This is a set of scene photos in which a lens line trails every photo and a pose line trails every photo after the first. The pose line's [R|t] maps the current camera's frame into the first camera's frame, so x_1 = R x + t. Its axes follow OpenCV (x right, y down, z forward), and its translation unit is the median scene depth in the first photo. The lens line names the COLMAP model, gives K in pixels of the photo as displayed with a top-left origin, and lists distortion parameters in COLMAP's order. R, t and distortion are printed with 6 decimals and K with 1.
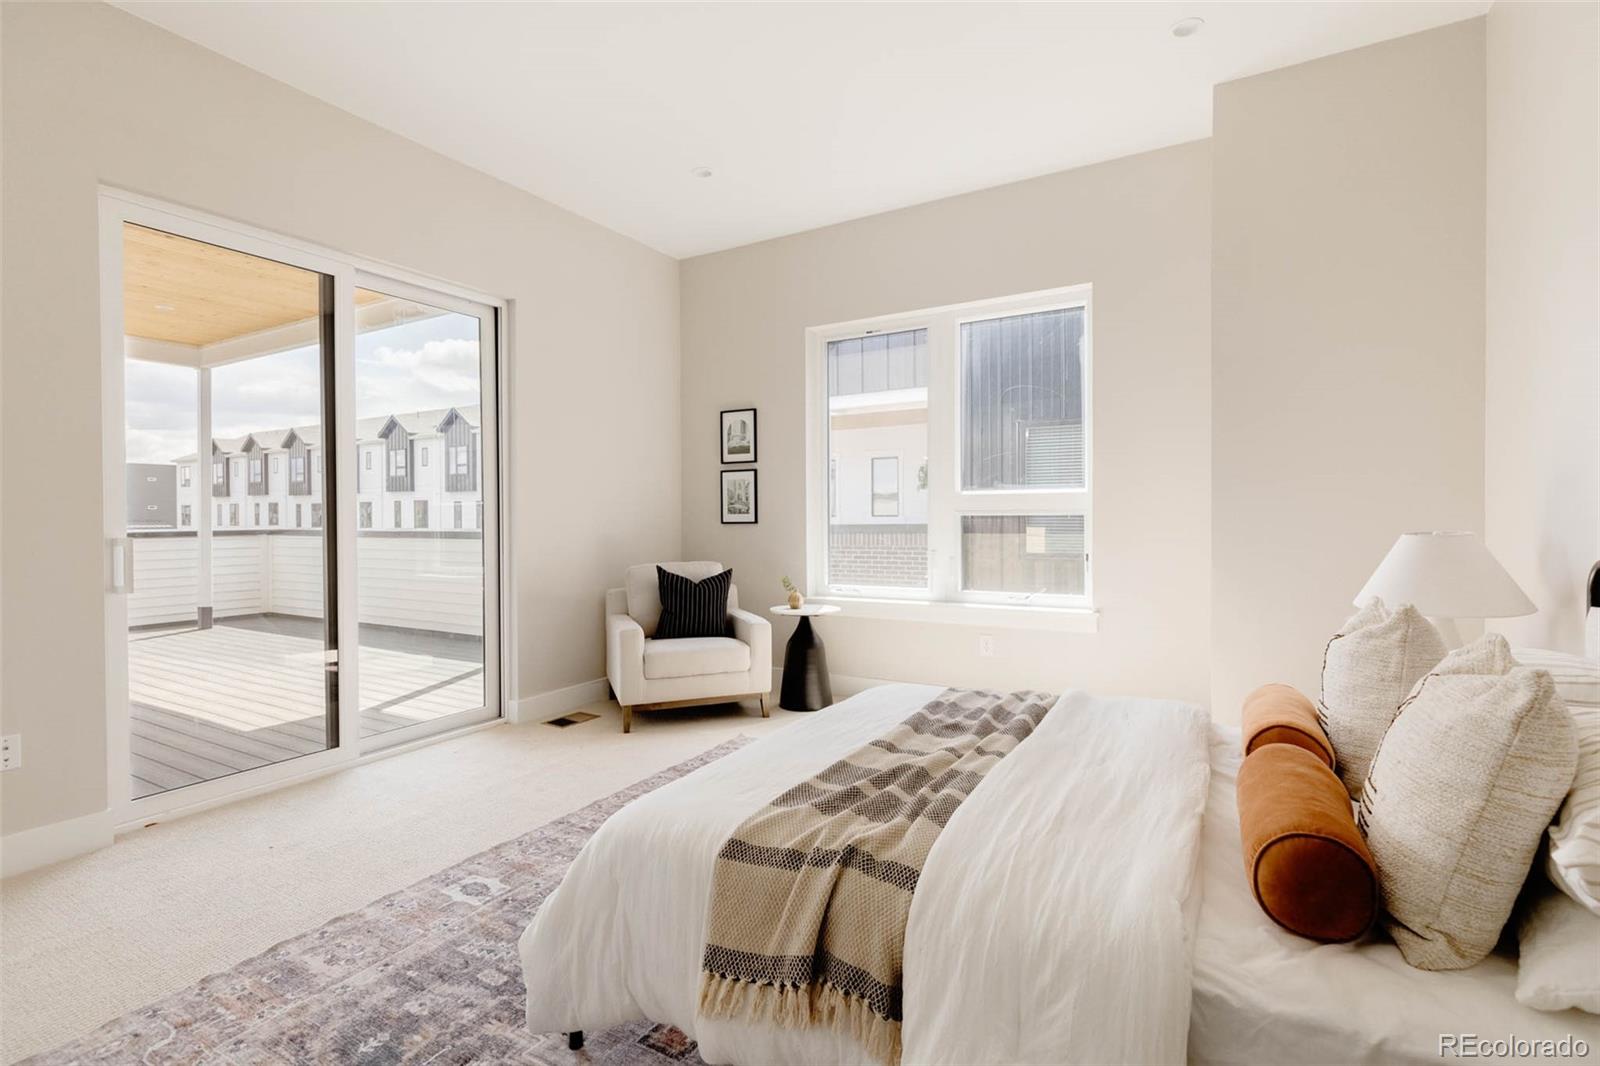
lens RADIAL K [[737.8, 0, 804.9], [0, 737.8, 527.3], [0, 0, 1]] dist [0.000376, -0.000089]
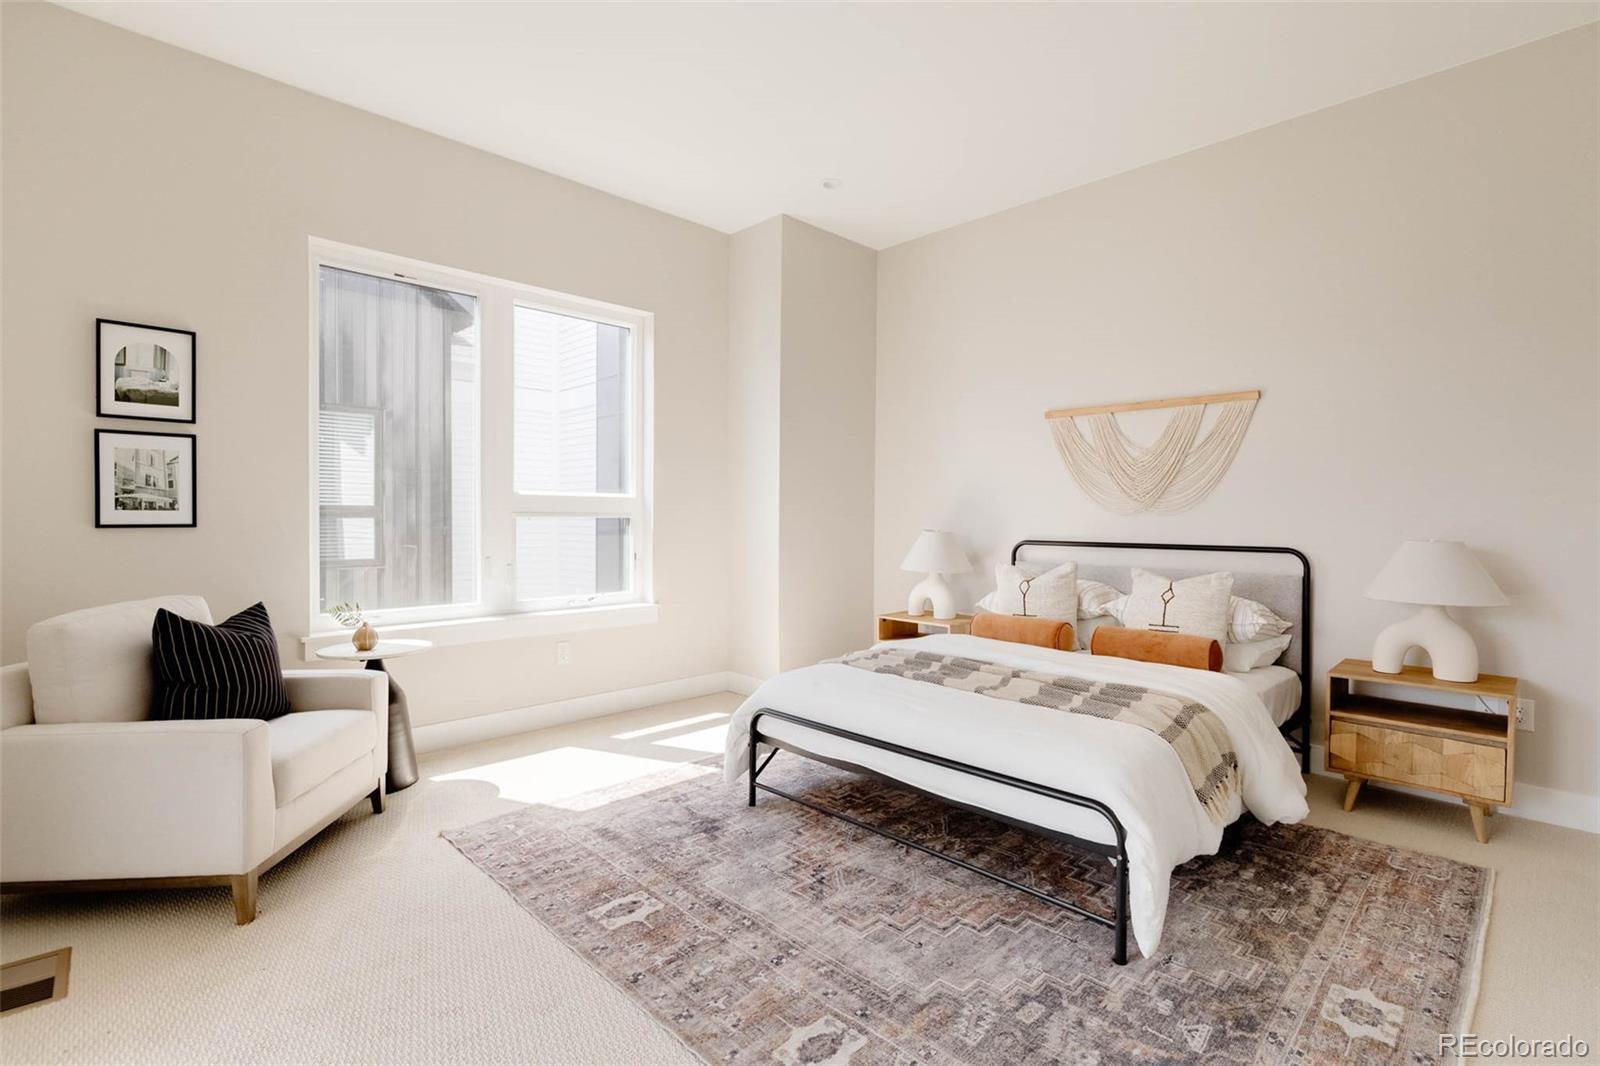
lens RADIAL K [[737.8, 0, 804.3], [0, 737.8, 530.8], [0, 0, 1]] dist [0.000376, -0.000089]
pose [[0.272264, -0.009116, 0.962180, -0.503717], [0.004452, 0.999956, 0.008214, -0.004573], [-0.962212, 0.002047, 0.272292, 0.366828]]
